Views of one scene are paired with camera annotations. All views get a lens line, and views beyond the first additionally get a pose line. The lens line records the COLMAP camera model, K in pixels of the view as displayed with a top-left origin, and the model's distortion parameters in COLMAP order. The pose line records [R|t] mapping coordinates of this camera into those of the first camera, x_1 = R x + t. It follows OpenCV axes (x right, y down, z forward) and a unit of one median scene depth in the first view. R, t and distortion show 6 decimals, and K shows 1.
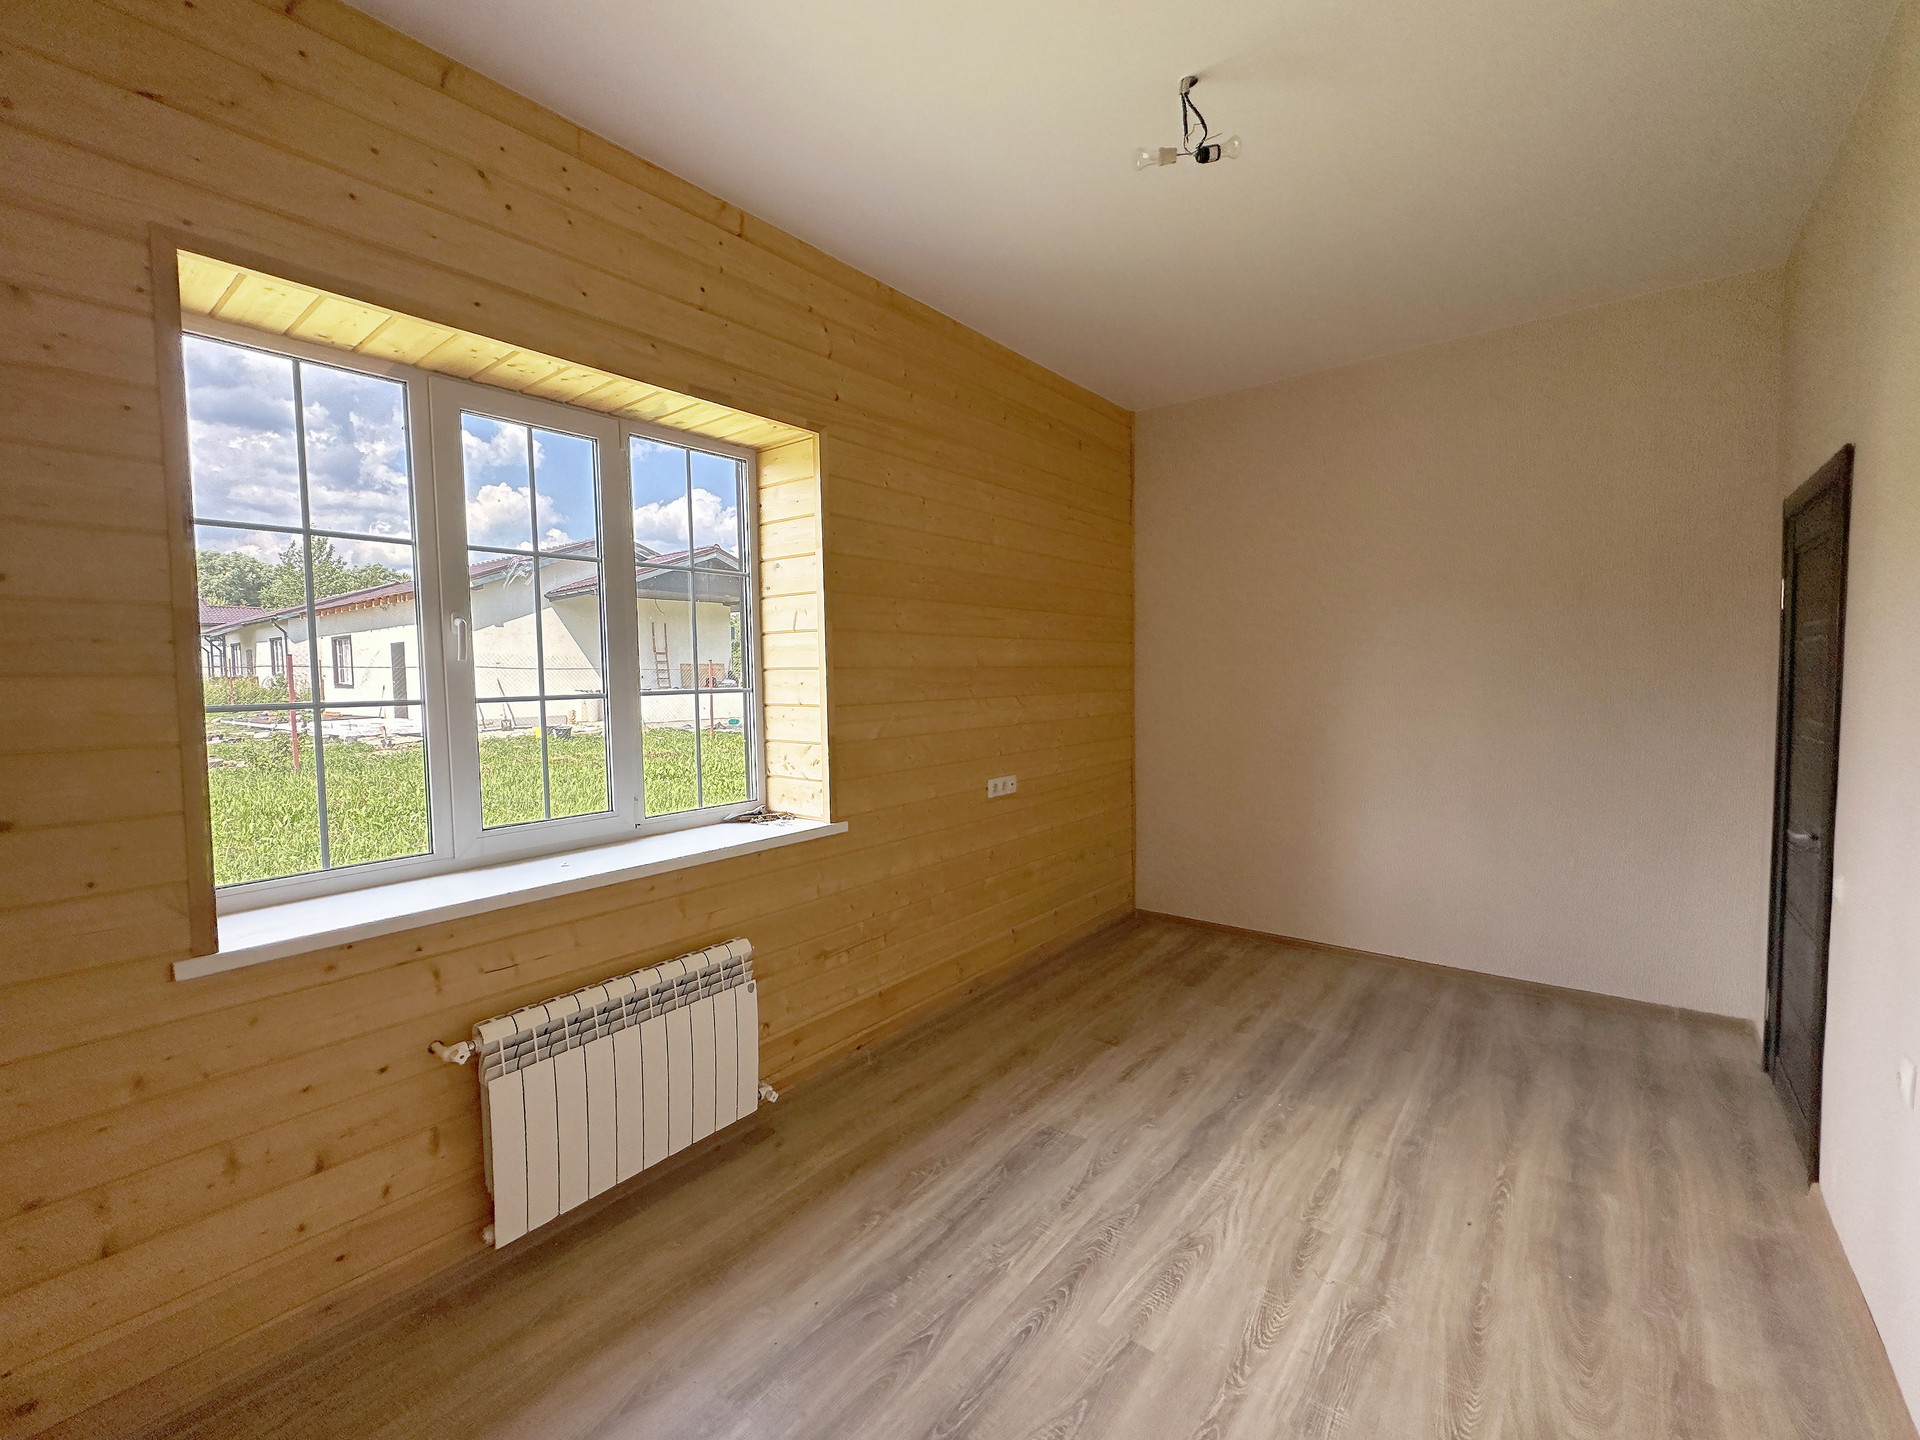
lens RADIAL K [[813.4, 0, 953.0], [0, 813.4, 720.0], [0, 0, 1]] dist [-0.000665, -0.000206]
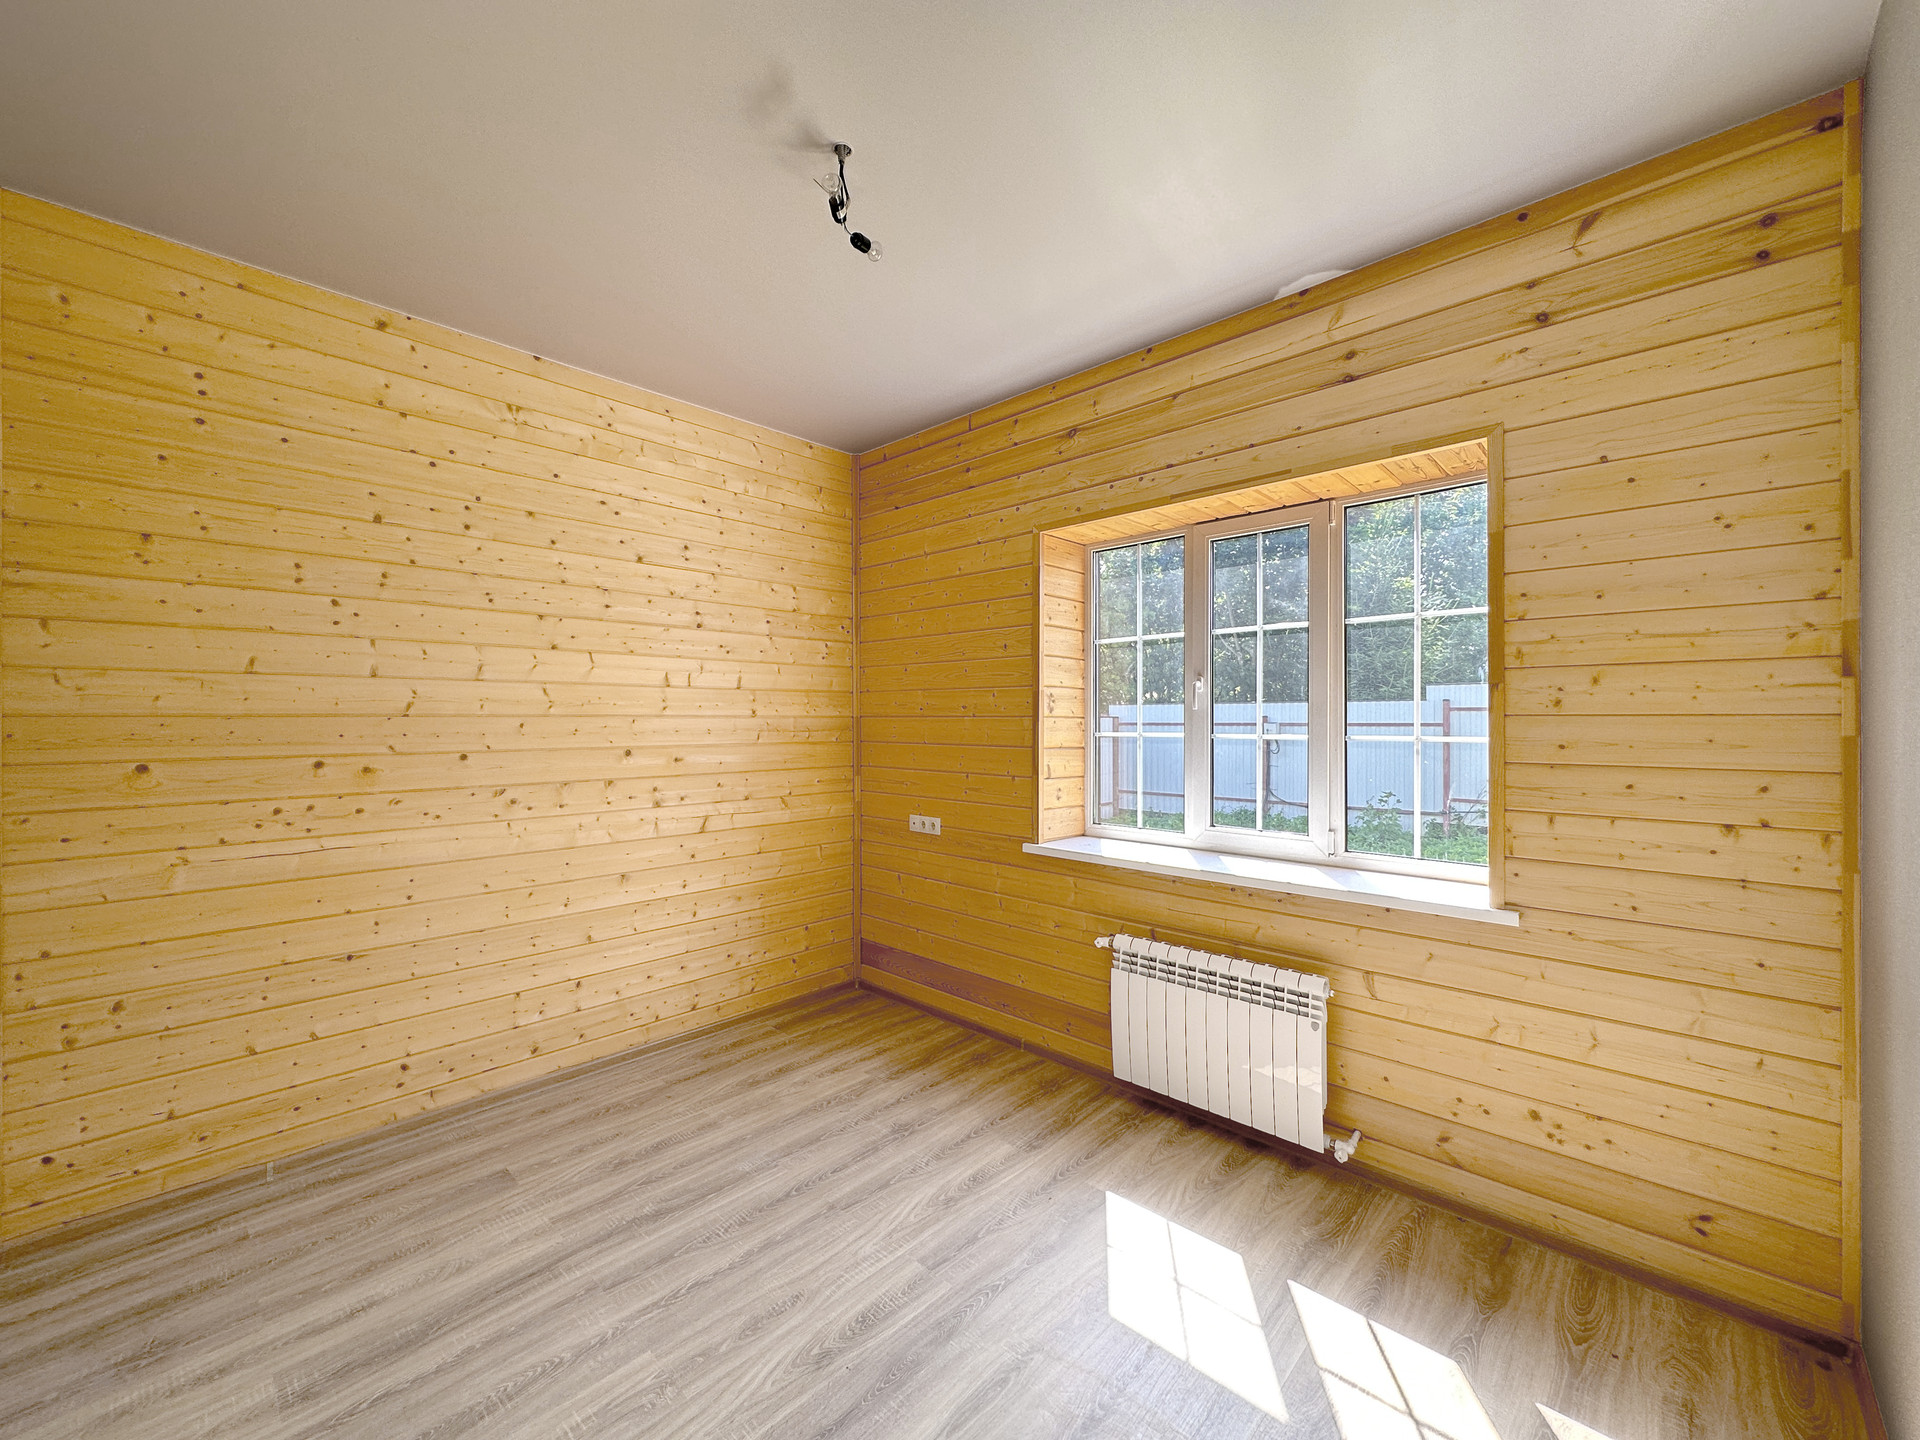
lens RADIAL K [[759.7, 0, 957.1], [0, 759.7, 718.5], [0, 0, 1]] dist [-0.000398, -0.000096]
pose [[-0.085175, 0.017612, -0.996210, 0.757072], [-0.059472, 0.997971, 0.022728, -0.056033], [0.994590, 0.061182, -0.083954, 0.616773]]
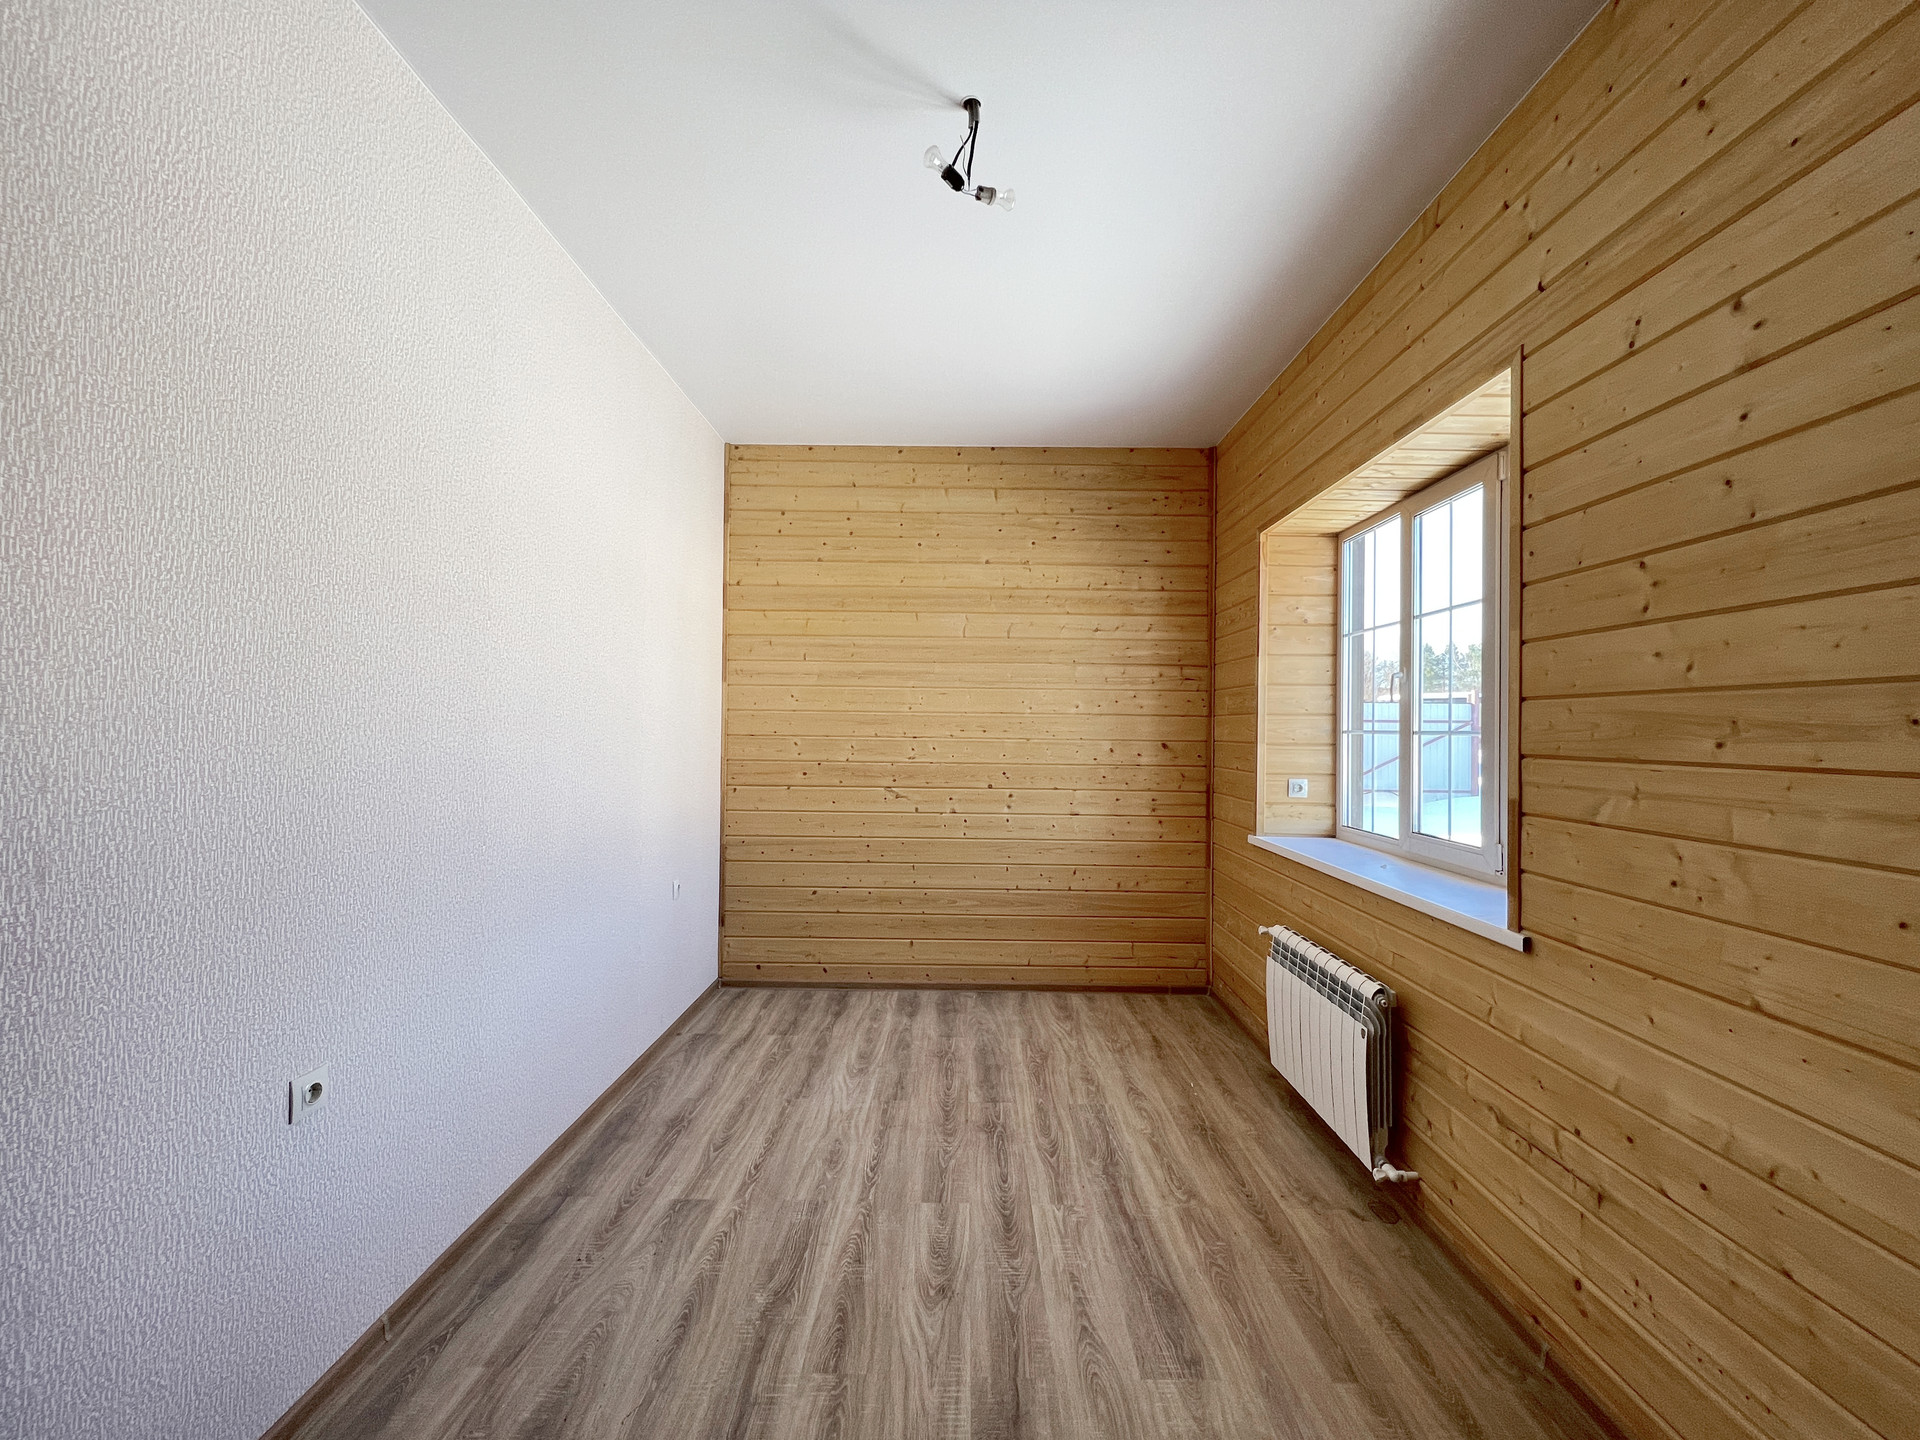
lens RADIAL K [[782.1, 0, 960.0], [0, 782.1, 720.0], [0, 0, 1]] dist [-0.001283, 0.000085]
pose [[-0.784530, 0.000992, -0.620090, 0.723951], [-0.035023, 0.998332, 0.045907, -0.071055], [0.619101, 0.057733, -0.783186, 1.443541]]
